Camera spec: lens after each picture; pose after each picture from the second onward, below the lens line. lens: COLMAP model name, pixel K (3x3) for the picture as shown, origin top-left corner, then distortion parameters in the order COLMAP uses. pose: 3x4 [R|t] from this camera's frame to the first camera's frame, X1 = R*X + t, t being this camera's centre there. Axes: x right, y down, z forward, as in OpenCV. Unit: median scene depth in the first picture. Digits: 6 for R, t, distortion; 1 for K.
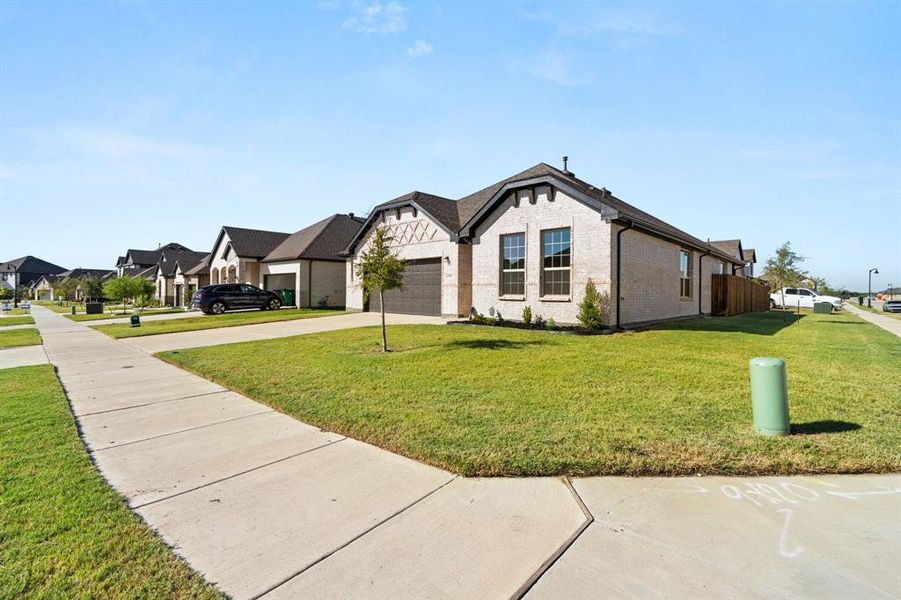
lens RADIAL K [[405.2, 0, 454.3], [0, 405.2, 291.9], [0, 0, 1]] dist [-0.004859, 0.000312]
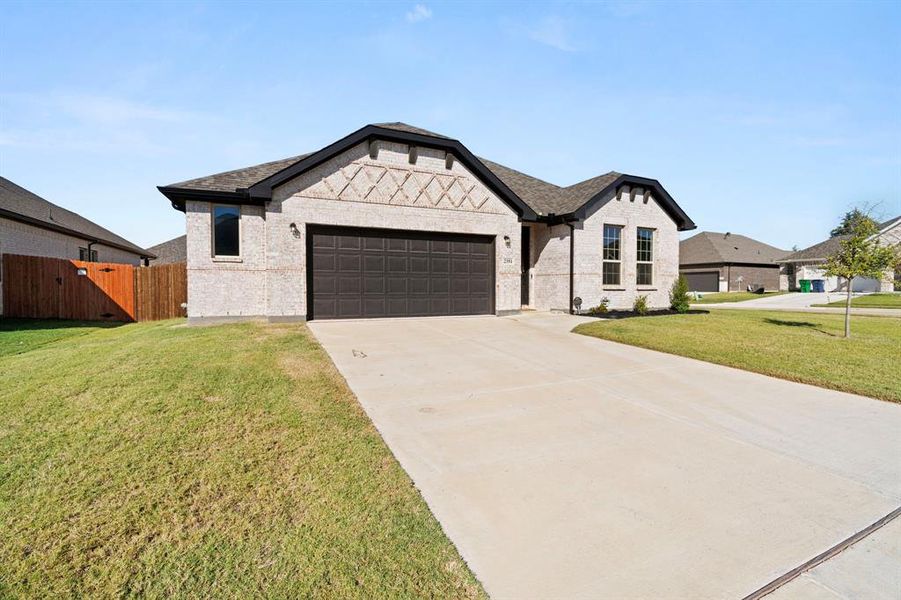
lens RADIAL K [[405.2, 0, 454.3], [0, 405.2, 291.9], [0, 0, 1]] dist [-0.004859, 0.000312]
pose [[0.375344, -0.011329, 0.926816, -0.929940], [0.001320, 0.999931, 0.011688, 0.012376], [-0.926885, -0.003164, 0.375333, 0.961300]]
